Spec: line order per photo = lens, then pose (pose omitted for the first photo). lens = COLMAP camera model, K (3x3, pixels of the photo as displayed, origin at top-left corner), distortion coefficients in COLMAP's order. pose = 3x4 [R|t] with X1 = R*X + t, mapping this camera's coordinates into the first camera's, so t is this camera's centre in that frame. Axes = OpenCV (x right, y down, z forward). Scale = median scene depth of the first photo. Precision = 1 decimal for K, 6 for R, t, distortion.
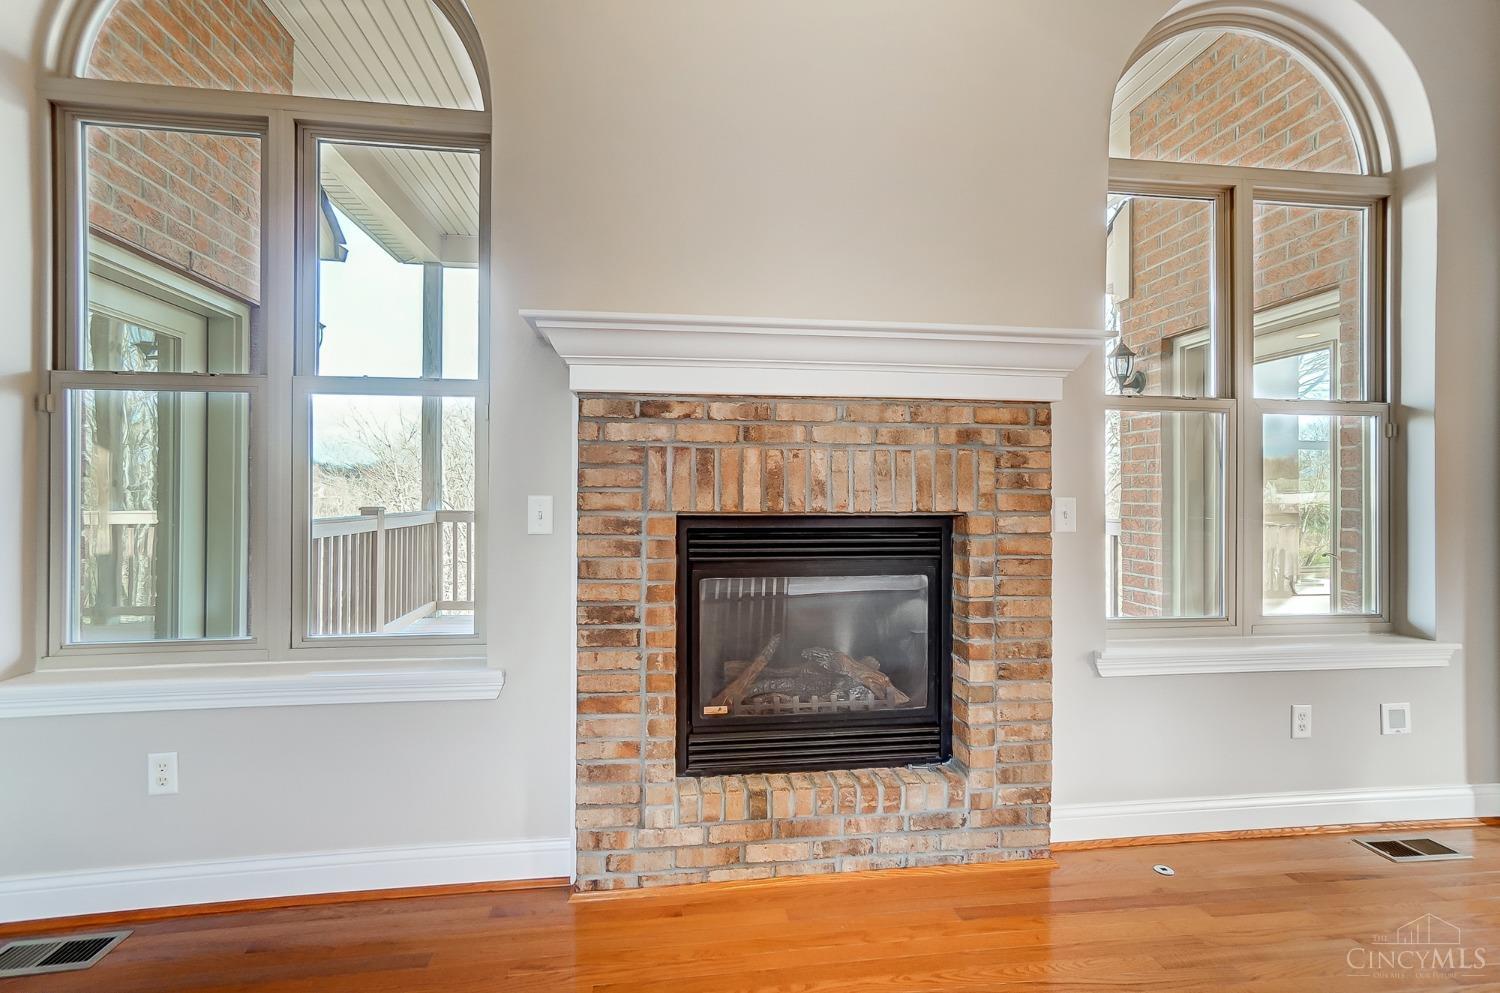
lens RADIAL K [[657.7, 0, 736.8], [0, 657.7, 491.5], [0, 0, 1]] dist [-0.009843, 0.012188]
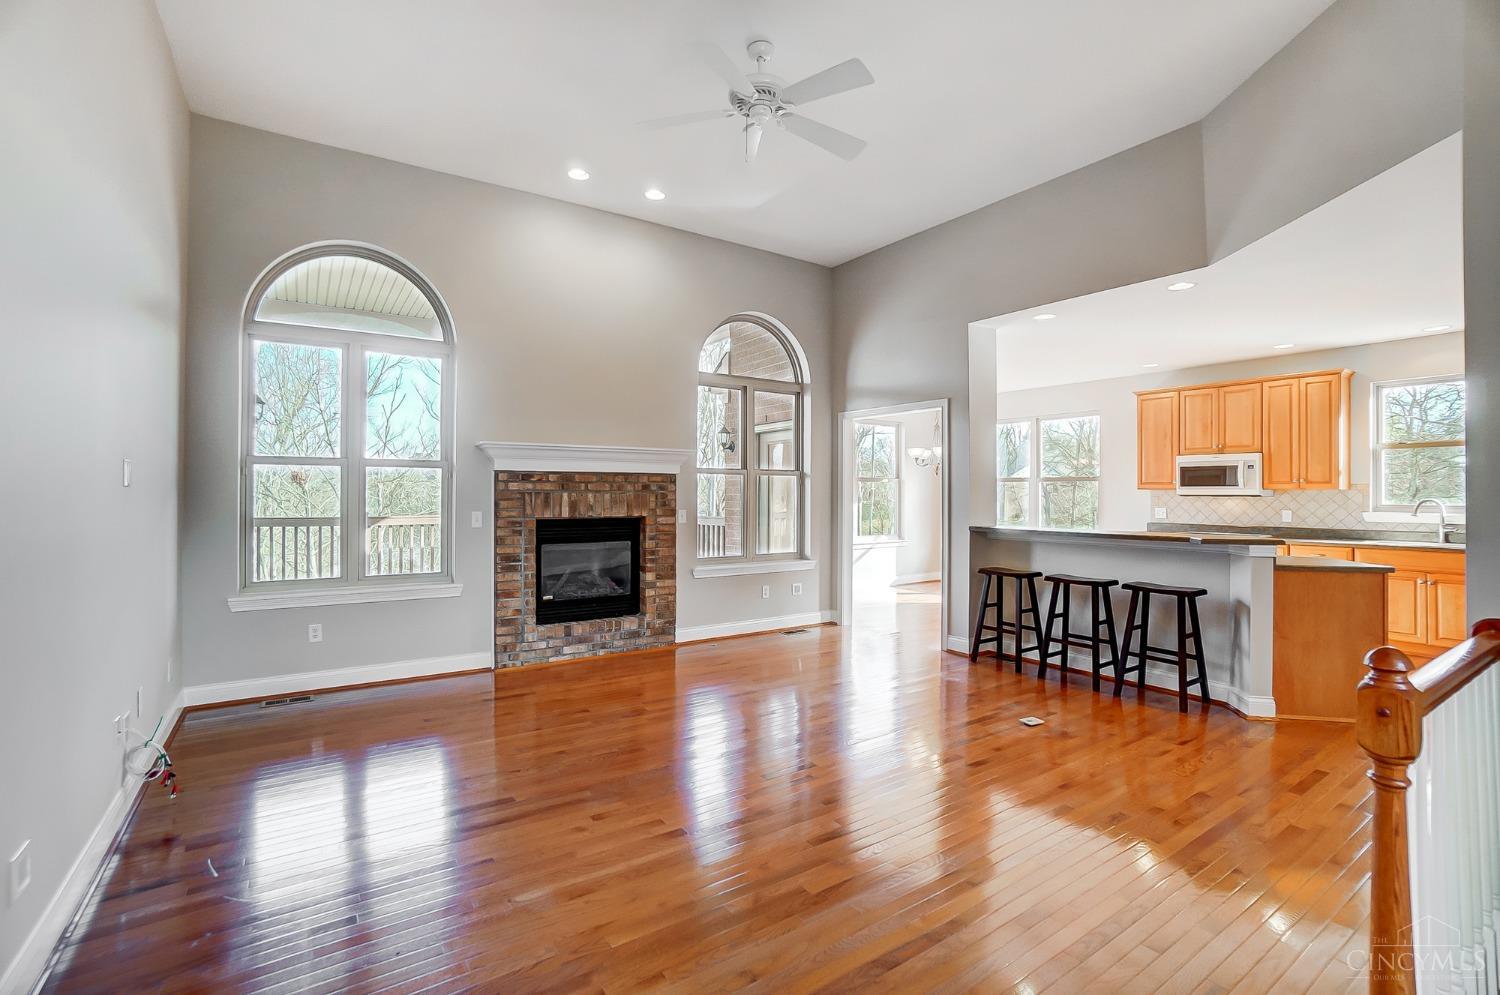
lens RADIAL K [[657.7, 0, 743.1], [0, 657.7, 492.5], [0, 0, 1]] dist [-0.009843, 0.012188]
pose [[0.888943, 0.001376, 0.458016, -0.525544], [-0.001247, 0.999999, -0.000586, -0.064157], [-0.458016, -0.000050, 0.888944, -1.573555]]
